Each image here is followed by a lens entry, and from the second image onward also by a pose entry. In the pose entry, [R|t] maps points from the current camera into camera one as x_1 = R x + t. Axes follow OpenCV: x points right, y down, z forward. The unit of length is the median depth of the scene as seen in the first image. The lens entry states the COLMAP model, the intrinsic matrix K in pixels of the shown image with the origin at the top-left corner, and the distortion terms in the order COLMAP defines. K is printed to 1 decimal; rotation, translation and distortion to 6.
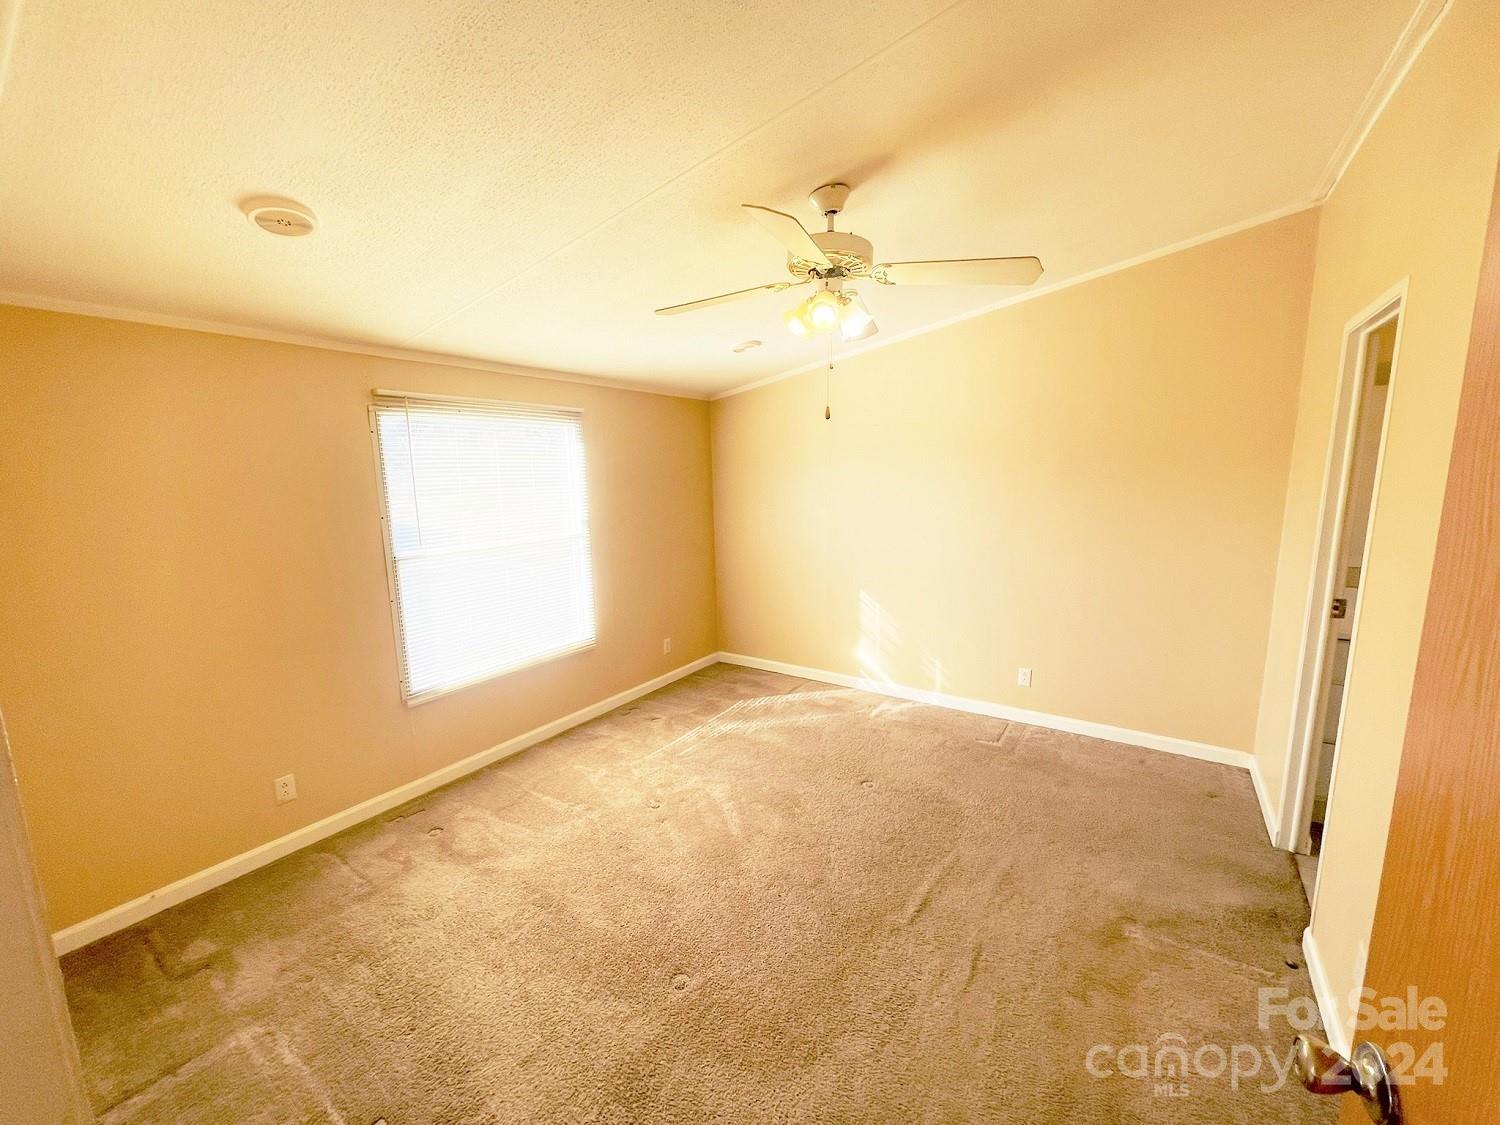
lens RADIAL K [[606.8, 0, 751.1], [0, 606.8, 565.9], [0, 0, 1]] dist [-0.001412, -0.000364]
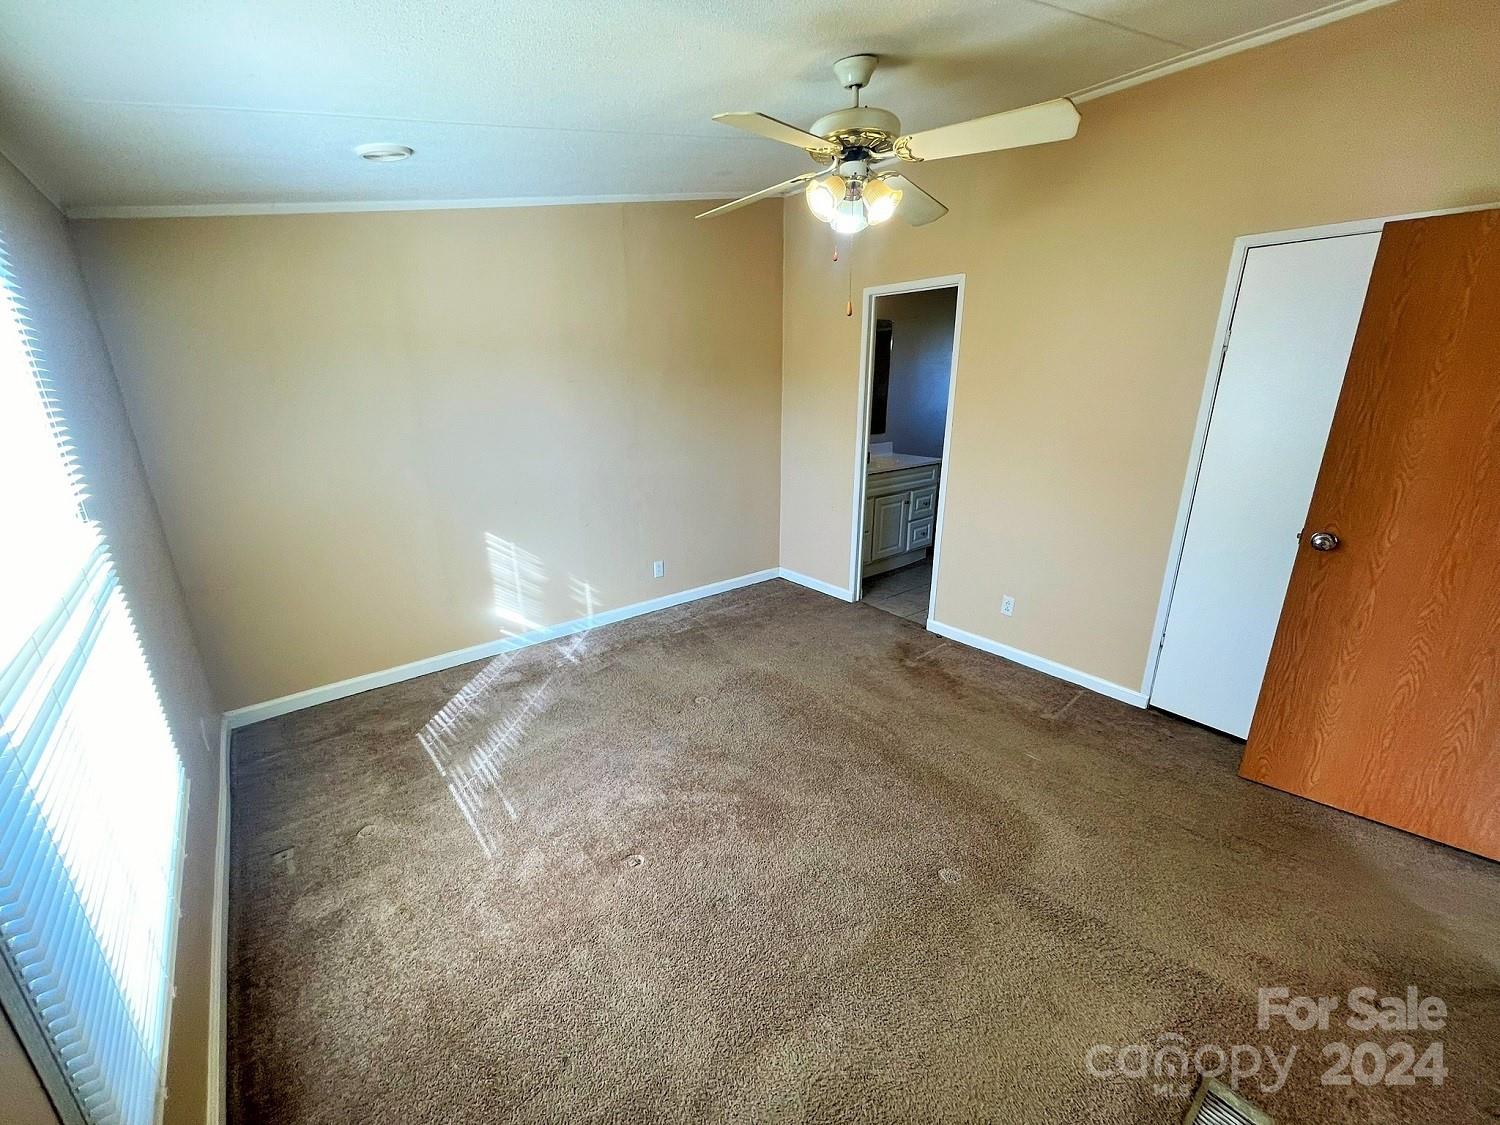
lens RADIAL K [[606.8, 0, 751.1], [0, 606.8, 565.9], [0, 0, 1]] dist [-0.001412, -0.000364]
pose [[0.287695, -0.275562, 0.917222, -0.519757], [0.153958, 0.958564, 0.239691, -0.063150], [-0.945266, 0.072256, 0.318200, 0.482884]]
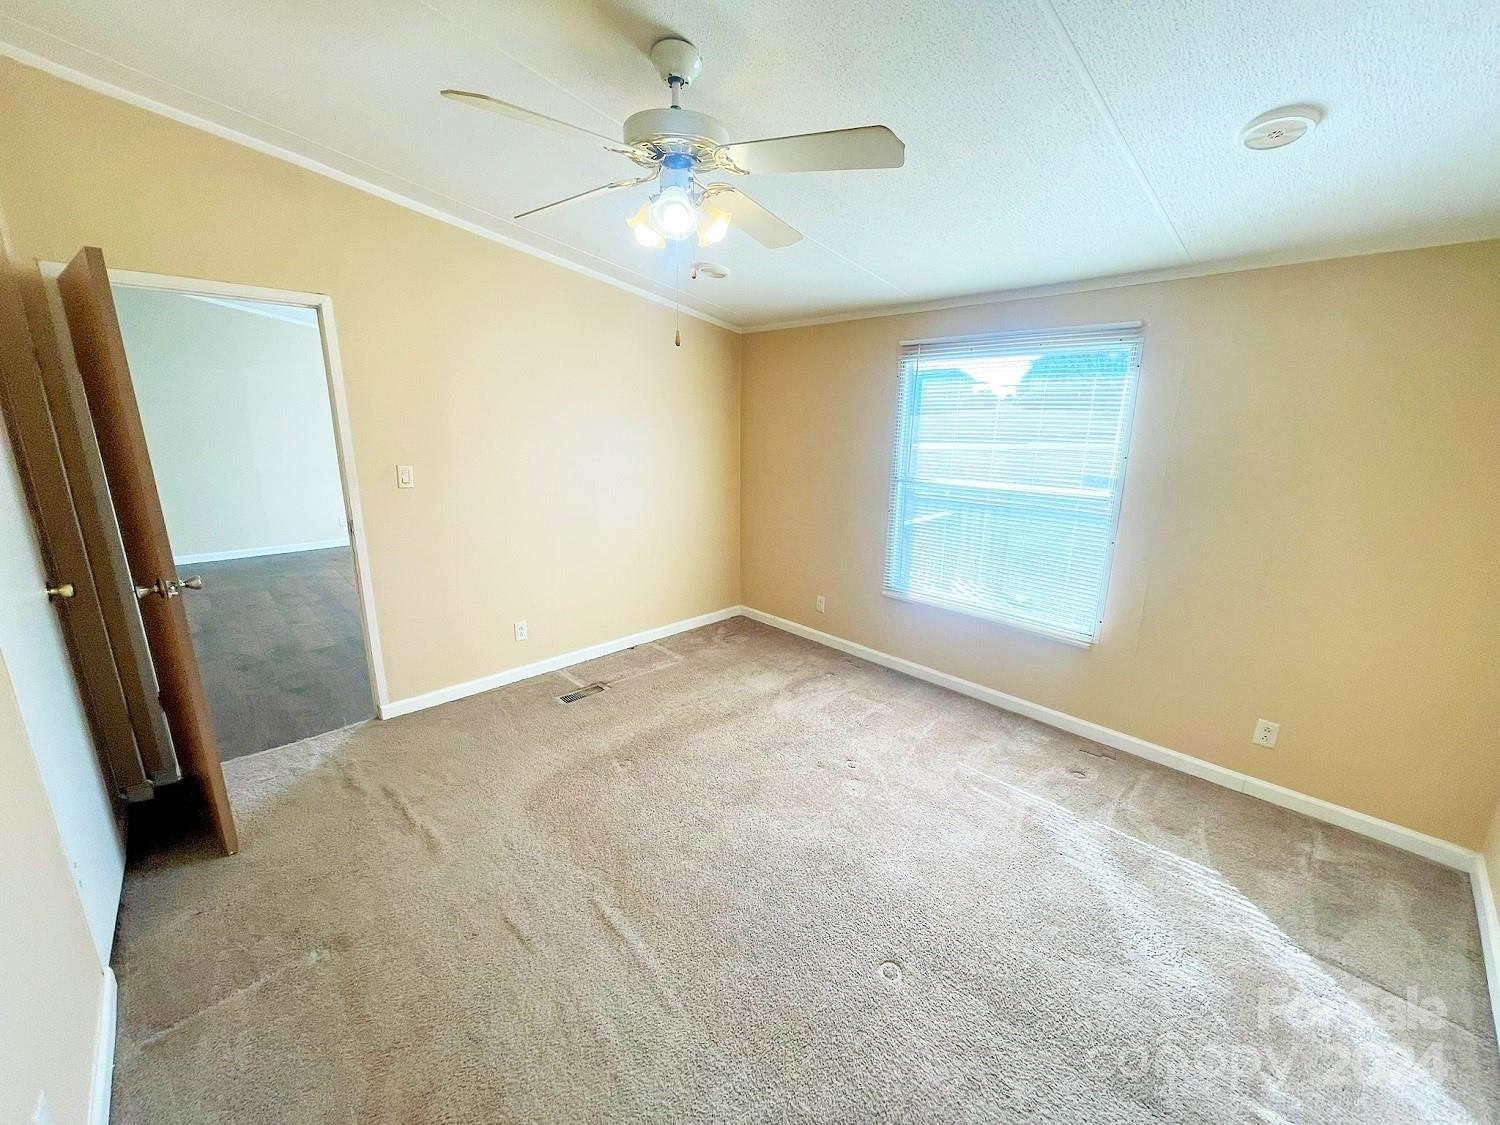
lens RADIAL K [[606.8, 0, 751.1], [0, 606.8, 565.9], [0, 0, 1]] dist [-0.001412, -0.000364]
pose [[-0.220474, 0.250319, -0.942726, 0.546686], [-0.160936, 0.943926, 0.288276, -0.119265], [0.962024, 0.215276, -0.167825, 0.727606]]
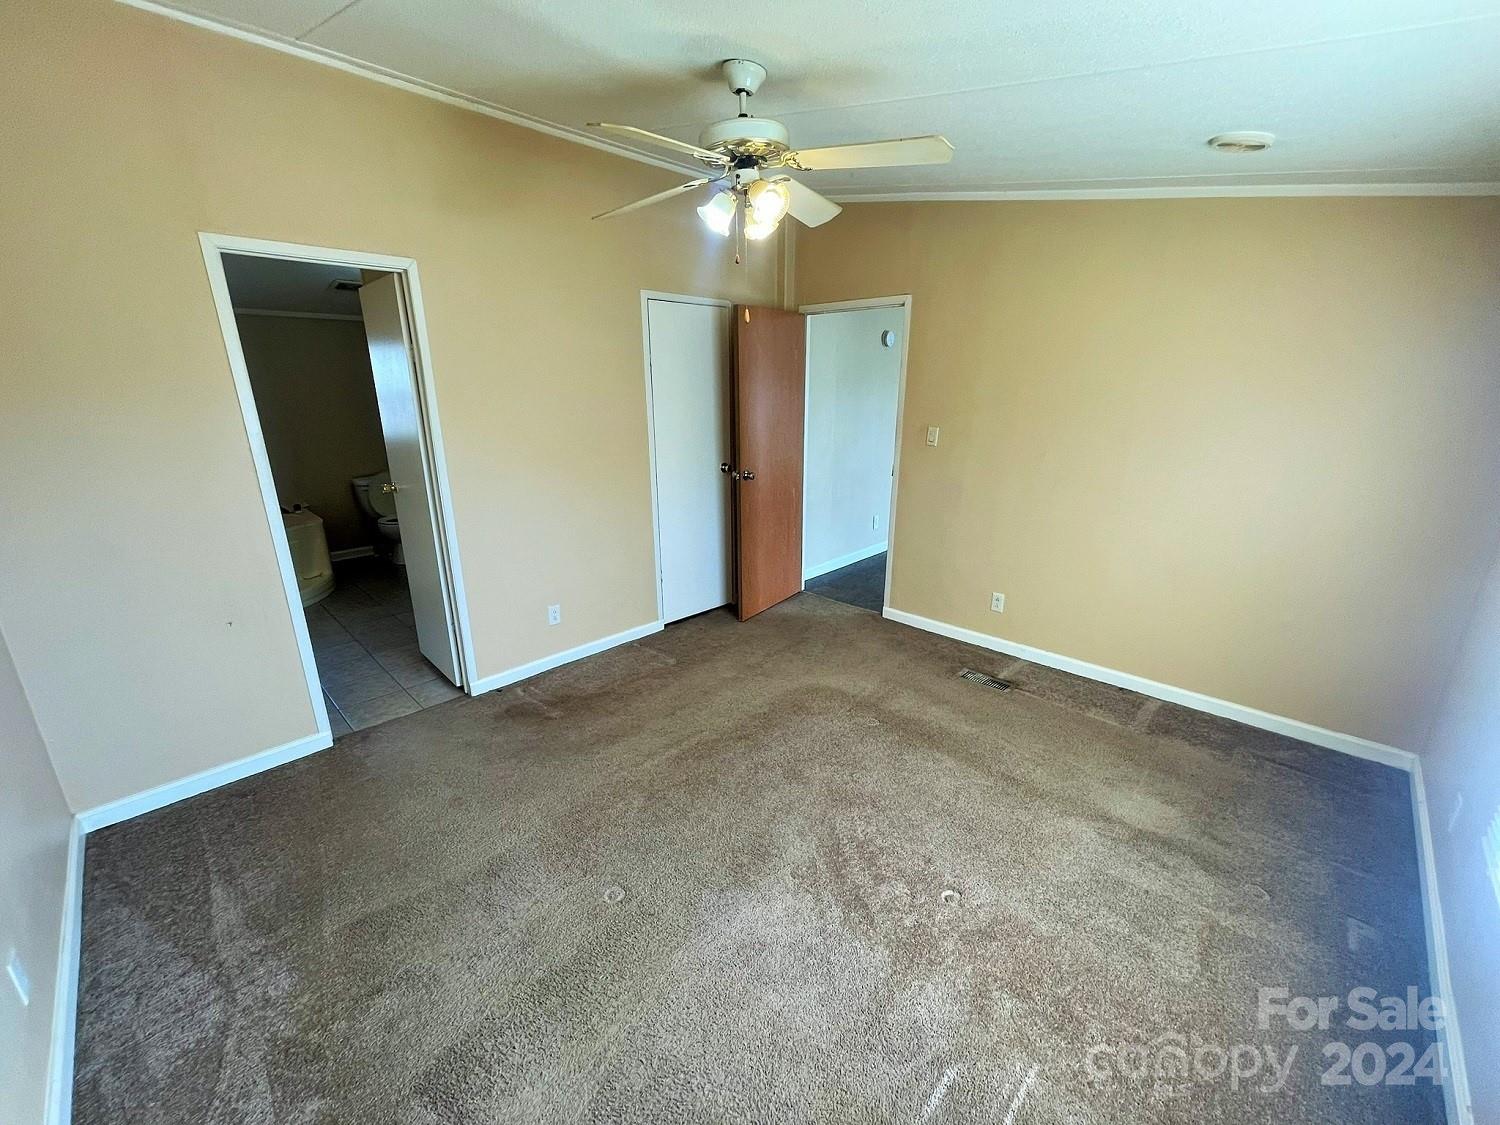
lens RADIAL K [[606.8, 0, 751.1], [0, 606.8, 565.9], [0, 0, 1]] dist [-0.001412, -0.000364]
pose [[-0.983066, -0.035589, 0.179764, -0.038401], [0.047144, 0.898828, 0.435758, -0.178343], [-0.177085, 0.436854, -0.881929, 1.134731]]
